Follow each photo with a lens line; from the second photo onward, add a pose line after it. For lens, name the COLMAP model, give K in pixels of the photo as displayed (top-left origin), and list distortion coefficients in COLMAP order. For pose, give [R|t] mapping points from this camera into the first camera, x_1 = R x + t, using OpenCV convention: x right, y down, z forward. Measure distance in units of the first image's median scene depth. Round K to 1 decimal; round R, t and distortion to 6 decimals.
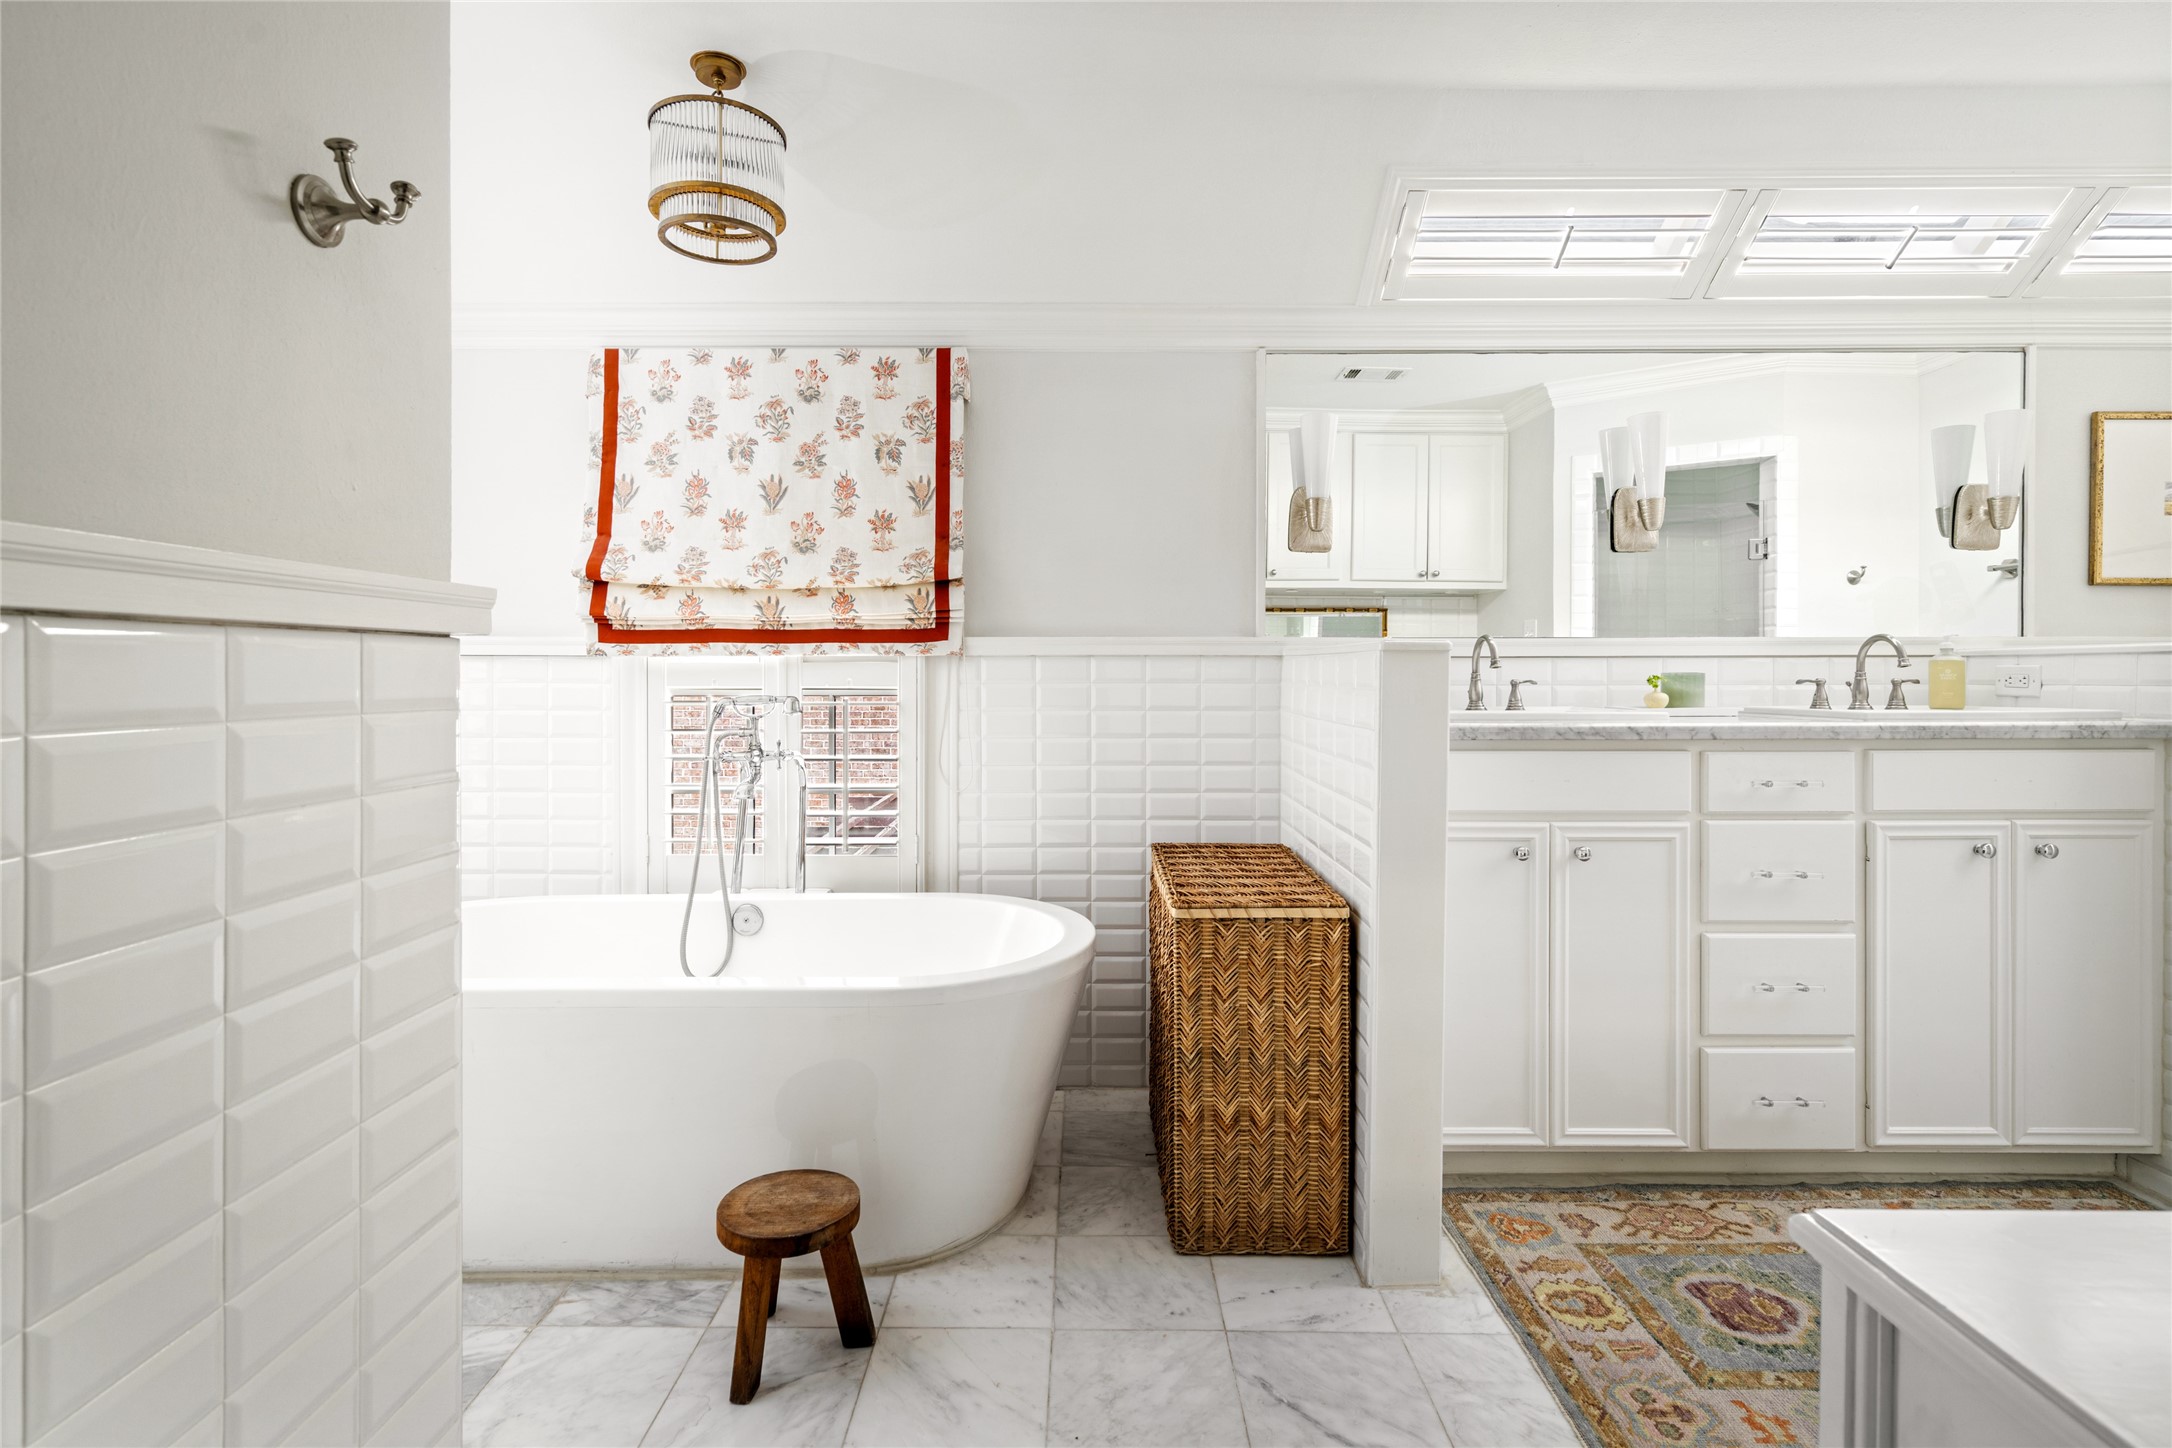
lens RADIAL K [[1057.2, 0, 1085.9], [0, 1057.2, 683.1], [0, 0, 1]] dist [-0.001612, -0.000717]
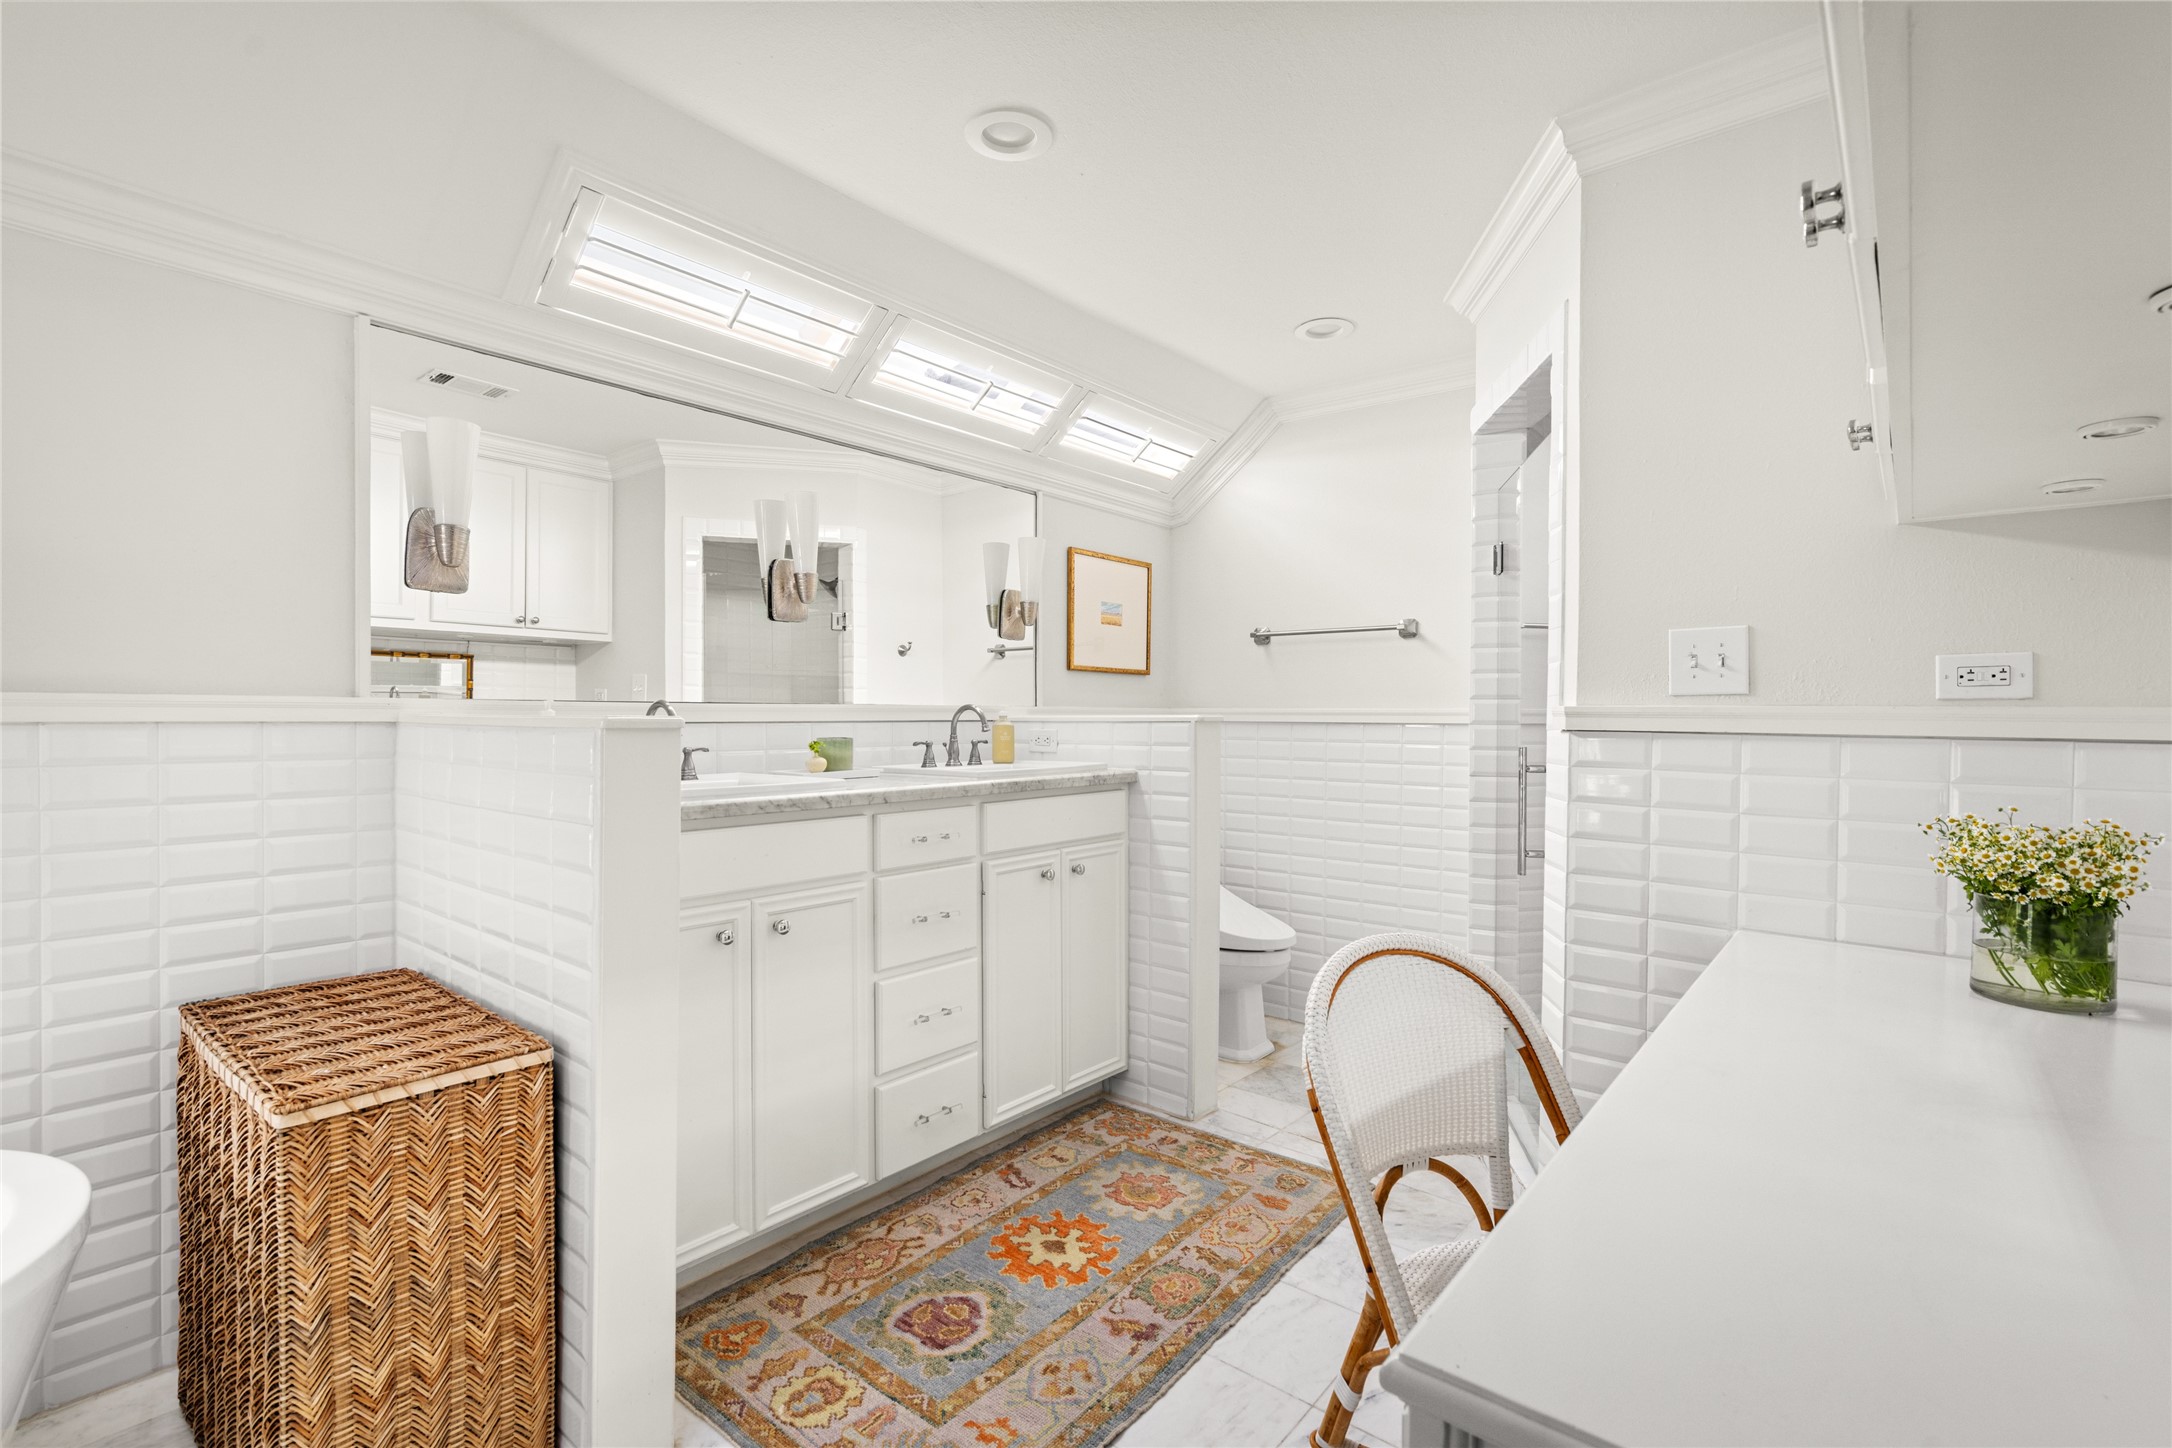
lens RADIAL K [[992.2, 0, 1086.0], [0, 992.2, 724.0], [0, 0, 1]] dist [0.000089, 0.000569]
pose [[0.634970, -0.003424, 0.772529, -0.069691], [0.003392, 0.999993, 0.001644, -0.030312], [-0.772529, 0.001576, 0.634977, 0.190411]]
